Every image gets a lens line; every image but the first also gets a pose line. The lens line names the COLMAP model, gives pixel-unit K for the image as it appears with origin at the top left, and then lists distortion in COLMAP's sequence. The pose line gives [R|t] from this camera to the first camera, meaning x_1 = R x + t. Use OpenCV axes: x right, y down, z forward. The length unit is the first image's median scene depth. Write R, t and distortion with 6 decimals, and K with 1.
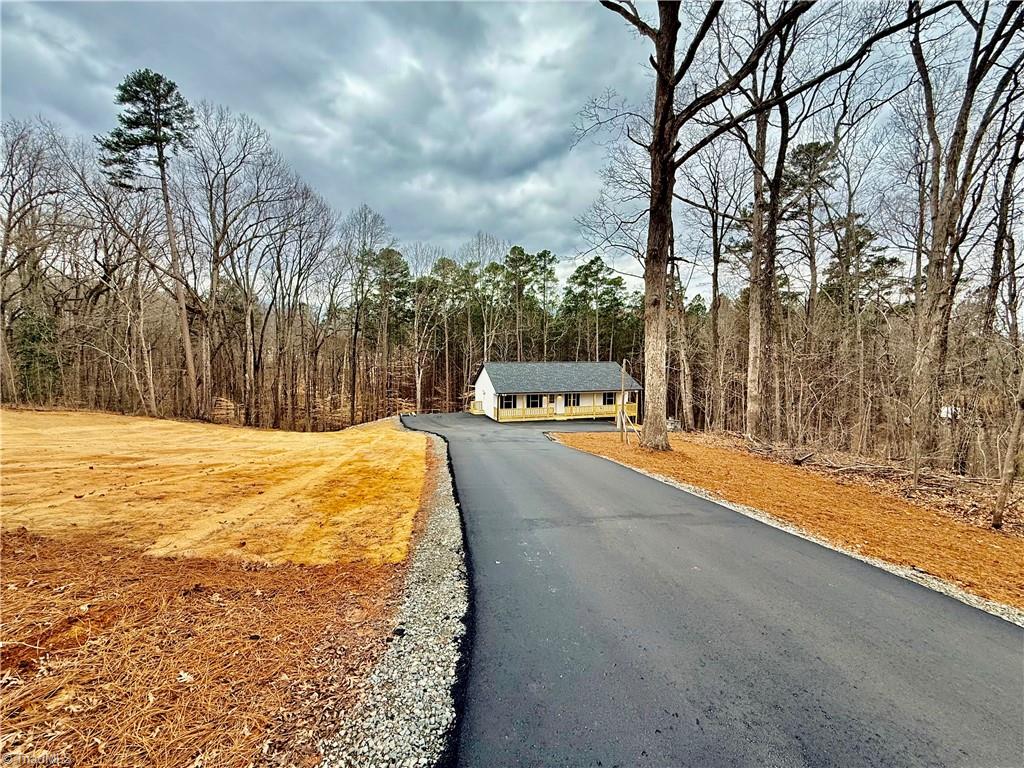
lens RADIAL K [[408.6, 0, 512.8], [0, 408.6, 384.0], [0, 0, 1]] dist [0.002037, -0.000248]
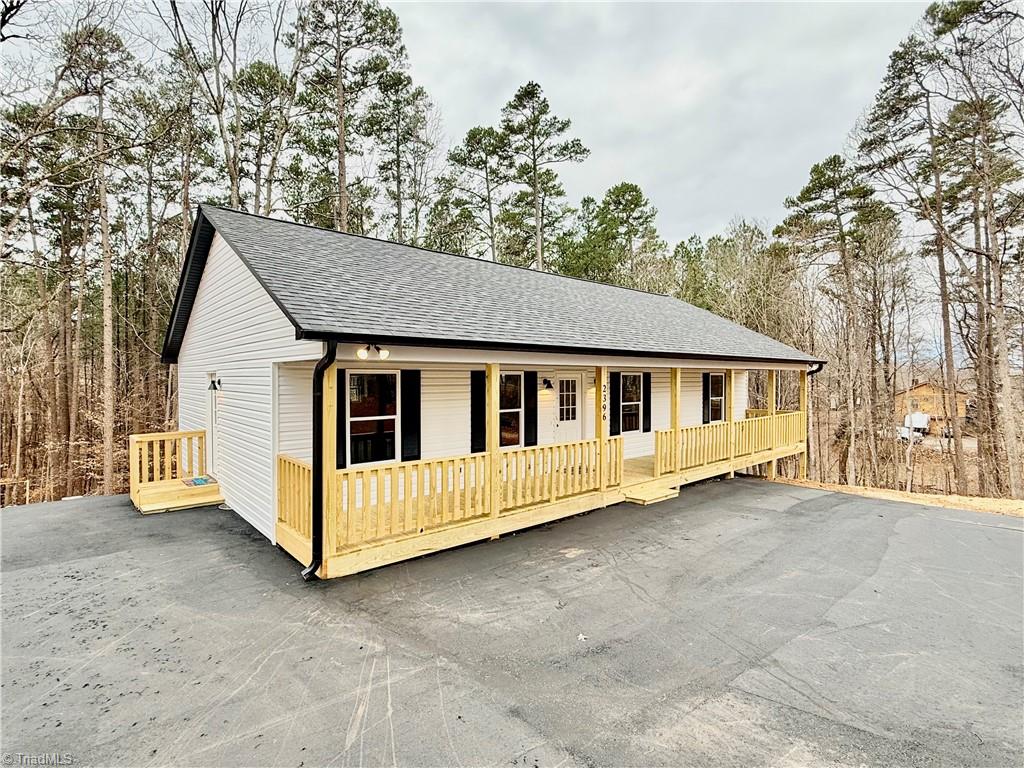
lens RADIAL K [[501.5, 0, 509.4], [0, 501.5, 382.6], [0, 0, 1]] dist [0.011846, 0.000094]
pose [[0.917084, -0.012628, 0.398493, -0.038057], [0.041597, 0.997074, -0.064133, 0.040205], [-0.396518, 0.075391, 0.914926, 0.718011]]
